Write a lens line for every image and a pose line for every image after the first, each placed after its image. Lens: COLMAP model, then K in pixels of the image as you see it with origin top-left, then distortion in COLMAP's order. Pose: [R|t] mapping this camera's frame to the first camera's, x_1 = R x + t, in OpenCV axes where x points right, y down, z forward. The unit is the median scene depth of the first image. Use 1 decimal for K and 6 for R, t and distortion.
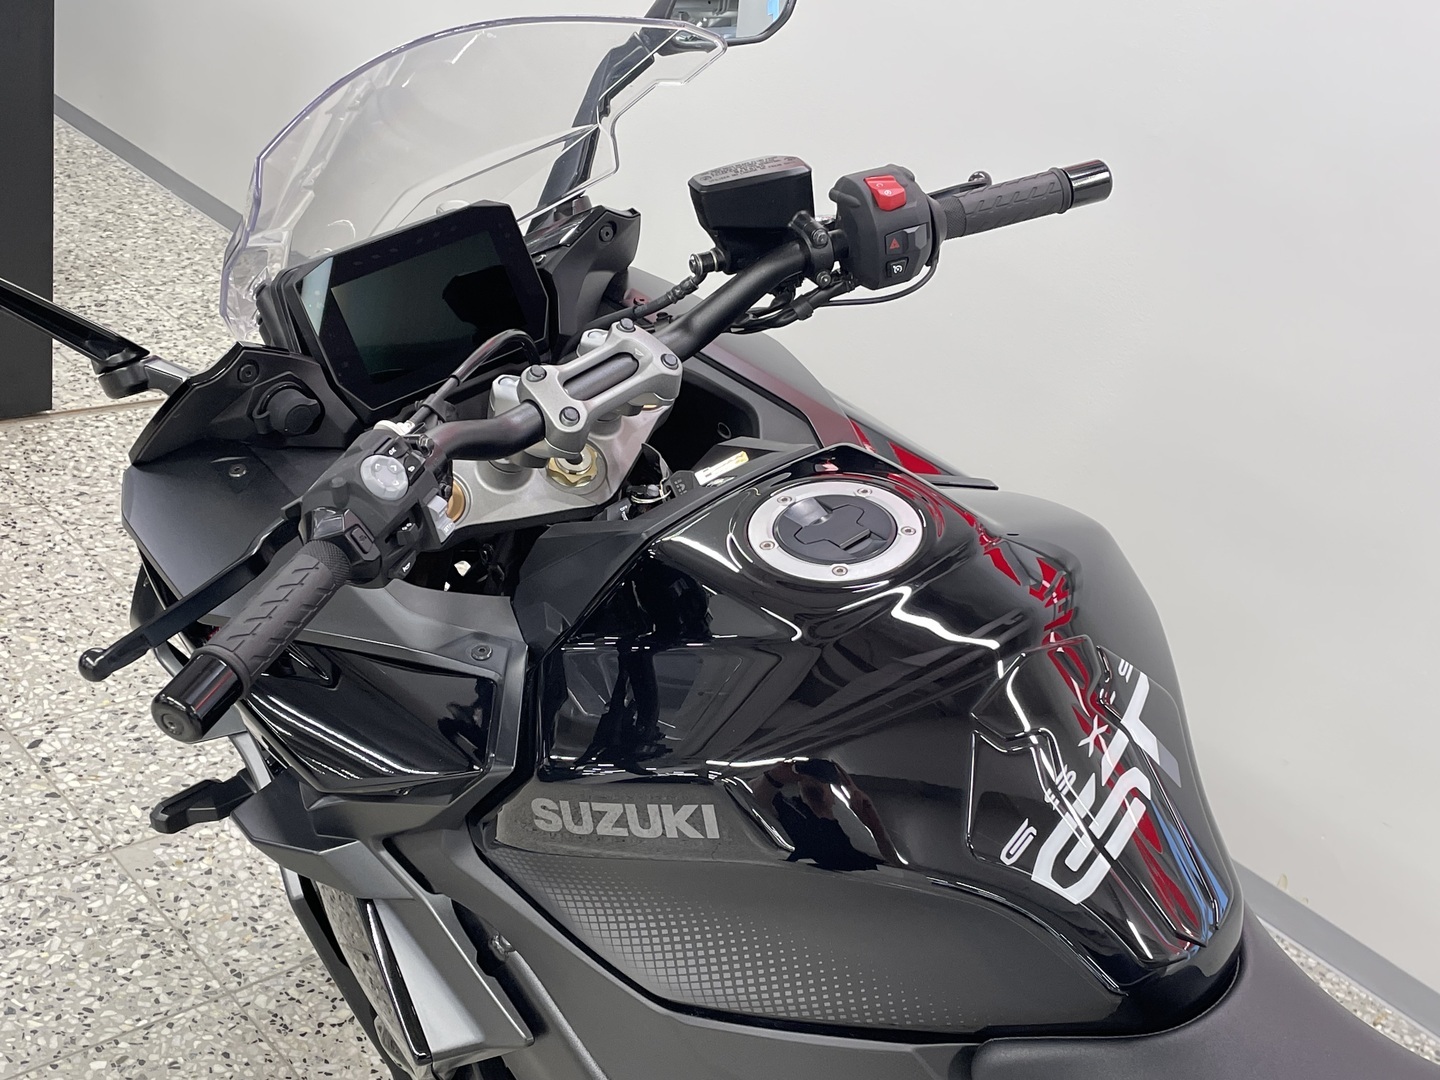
lens RADIAL K [[1762.0, 0, 720.0], [0, 1762.0, 540.0], [0, 0, 1]] dist [0.102420, -0.059995]
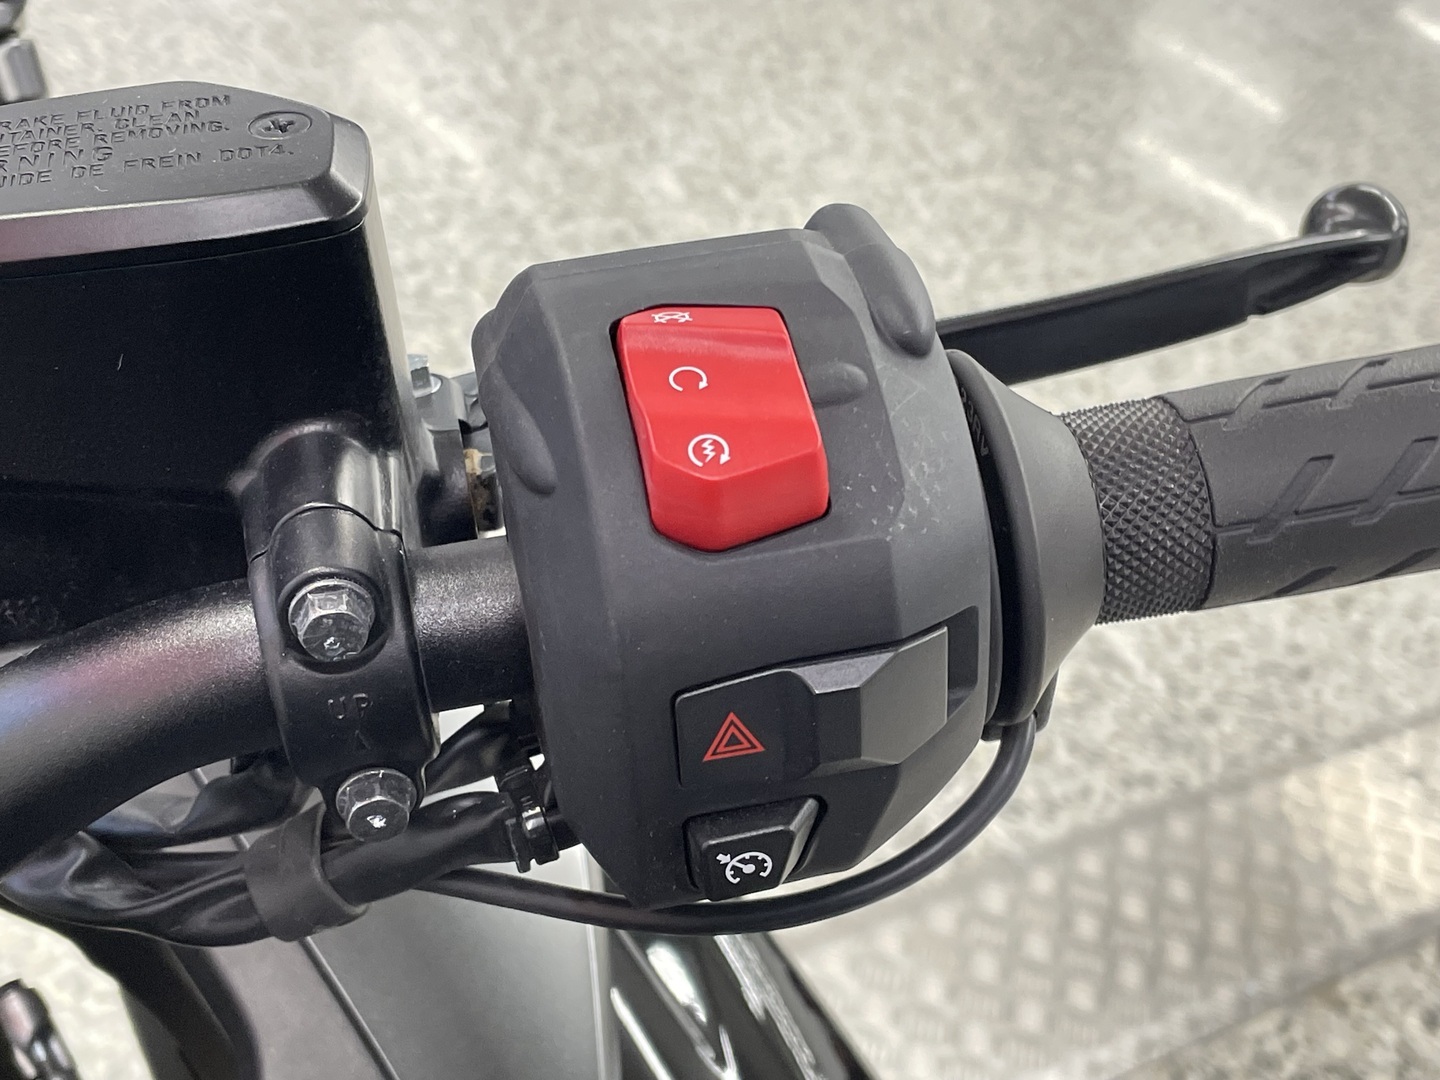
lens RADIAL K [[2084.9, 0, 720.0], [0, 2084.9, 540.0], [0, 0, 1]] dist [0.065492, -0.032467]
pose [[0.984419, 0.134131, -0.113704, 0.144841], [-0.120058, 0.985154, 0.122705, -0.259073], [0.128474, -0.107142, 0.985908, 0.997393]]
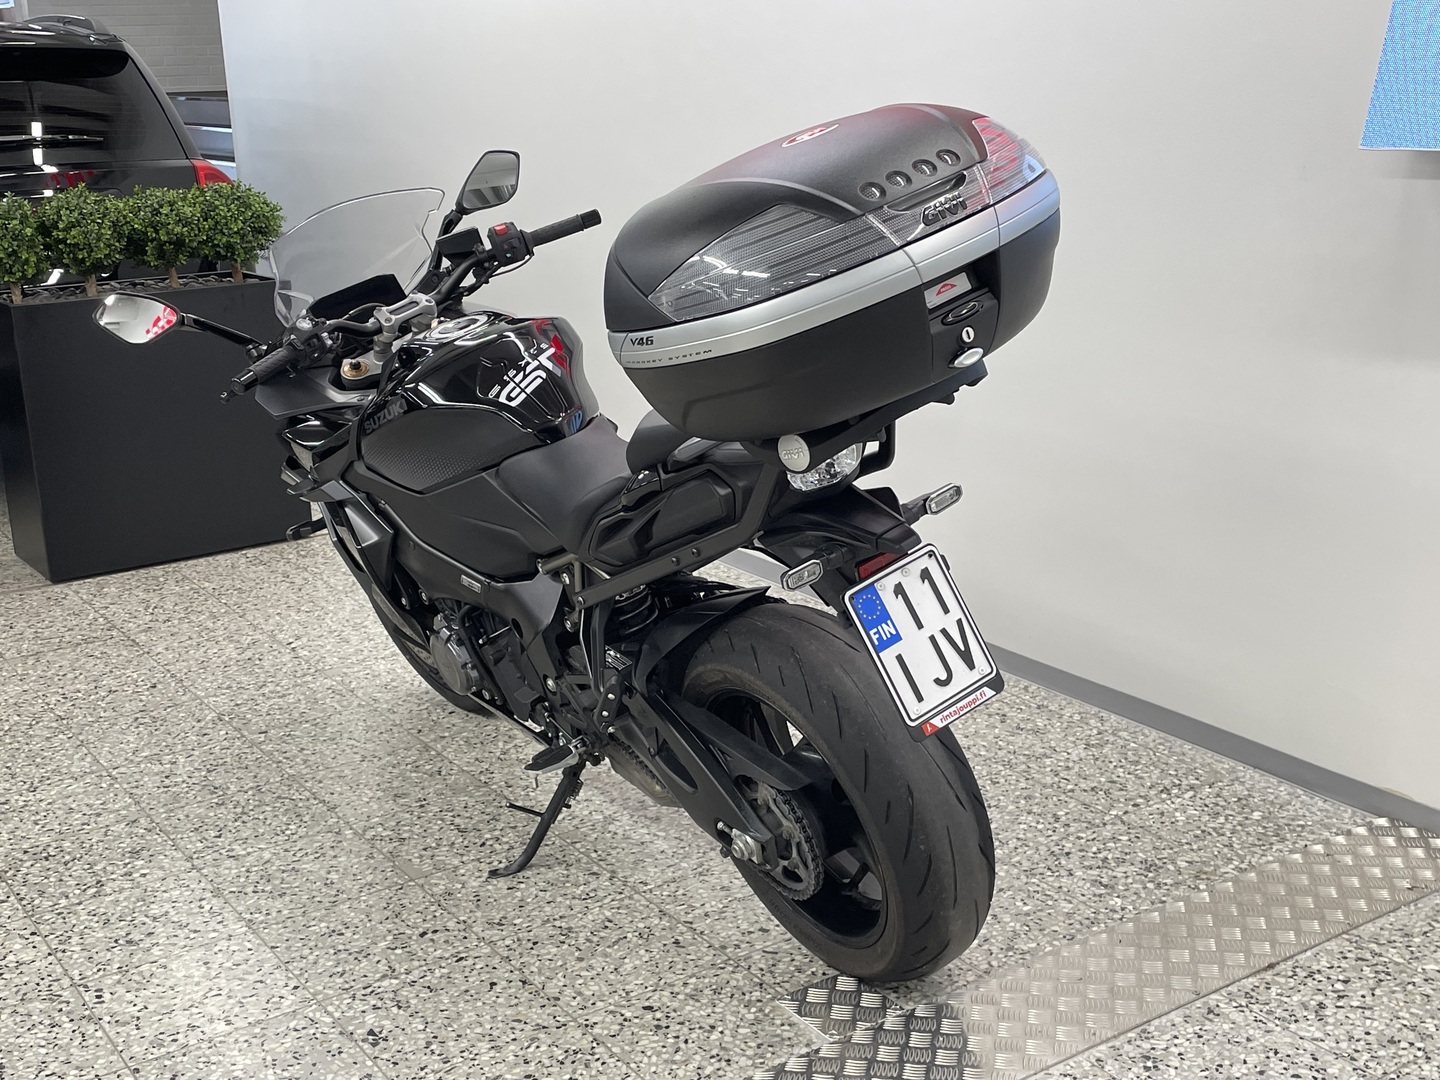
lens RADIAL K [[1762.0, 0, 720.0], [0, 1762.0, 540.0], [0, 0, 1]] dist [0.102420, -0.059995]
pose [[0.968705, -0.161765, -0.188263, 1.052171], [0.122308, 0.971077, -0.205062, 1.067229], [0.215989, 0.175619, 0.960472, -1.793089]]
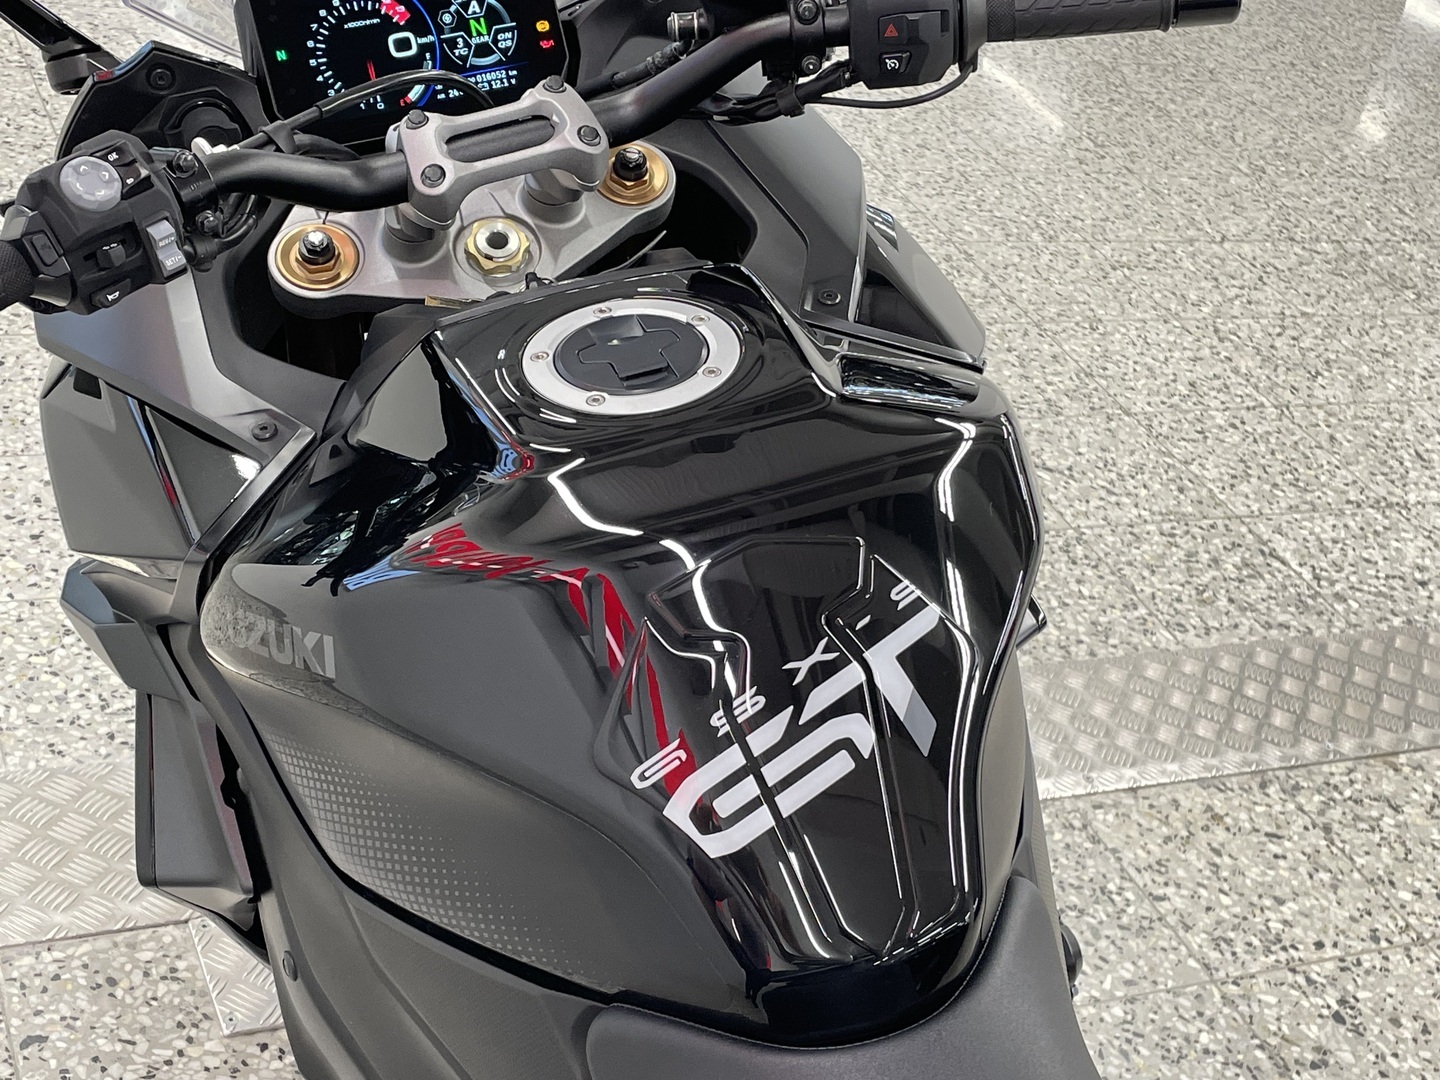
lens RADIAL K [[2084.9, 0, 720.0], [0, 2084.9, 540.0], [0, 0, 1]] dist [0.065492, -0.032467]
pose [[0.936012, 0.205752, -0.285565, 0.416435], [-0.194701, 0.978579, 0.066895, 0.005857], [0.293212, -0.007015, 0.956022, 0.118708]]
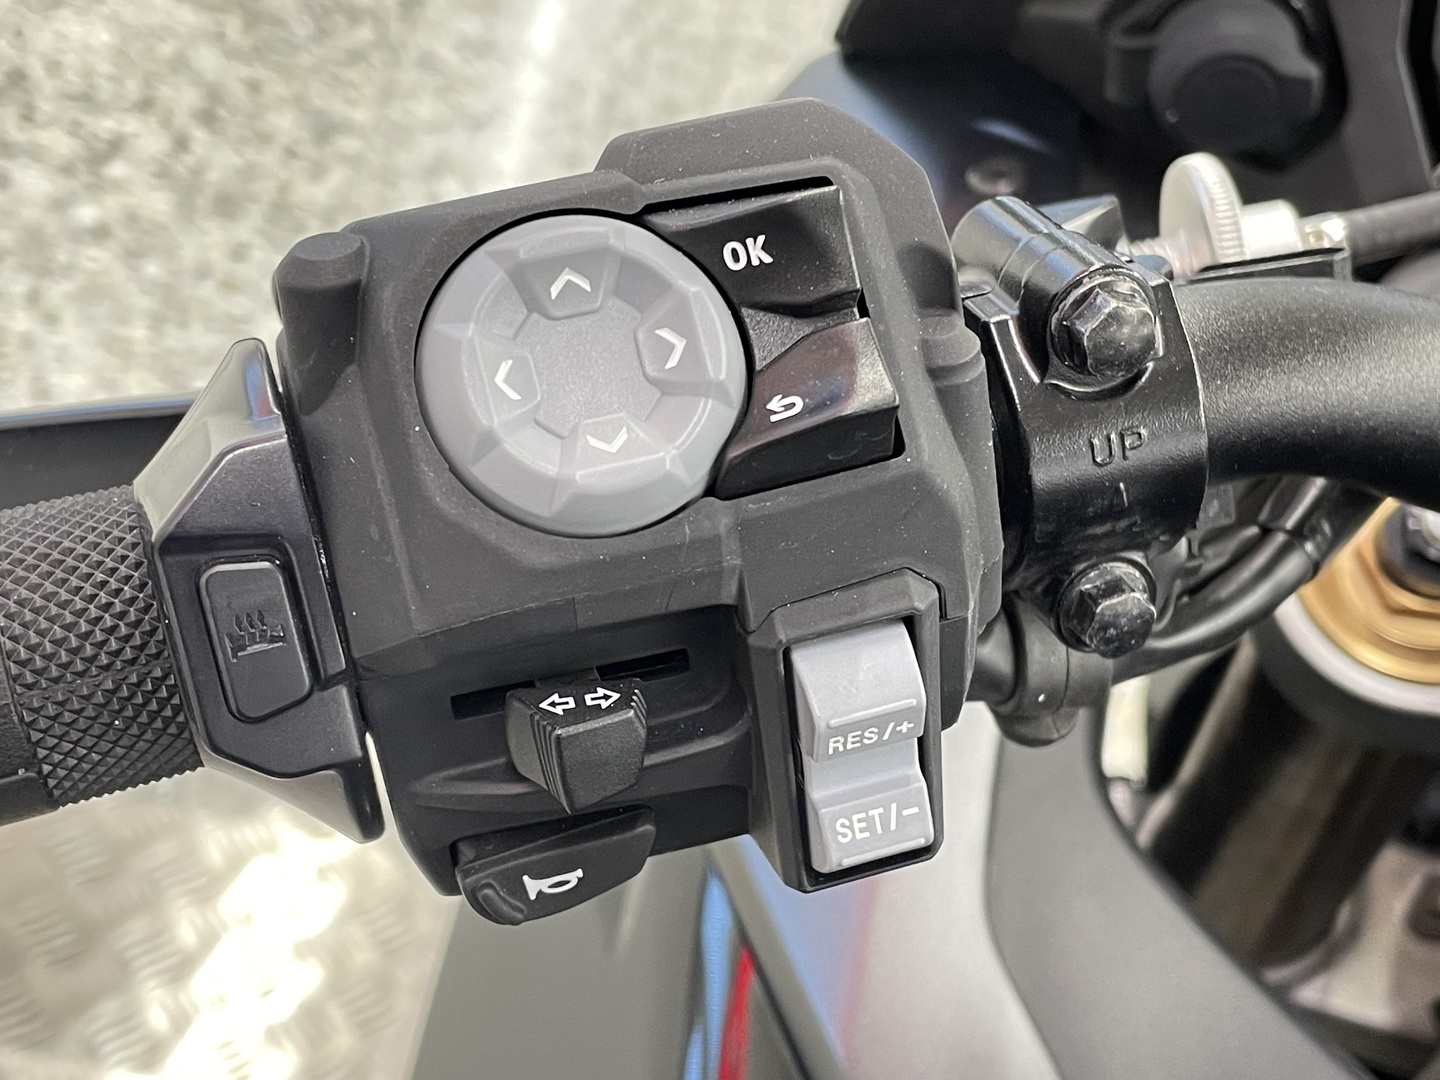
lens RADIAL K [[2084.9, 0, 720.0], [0, 2084.9, 540.0], [0, 0, 1]] dist [0.065492, -0.032467]
pose [[0.643096, 0.517574, -0.564397, -0.067541], [-0.452572, 0.851411, 0.265099, -0.077245], [0.617743, 0.084946, 0.781779, 0.856977]]
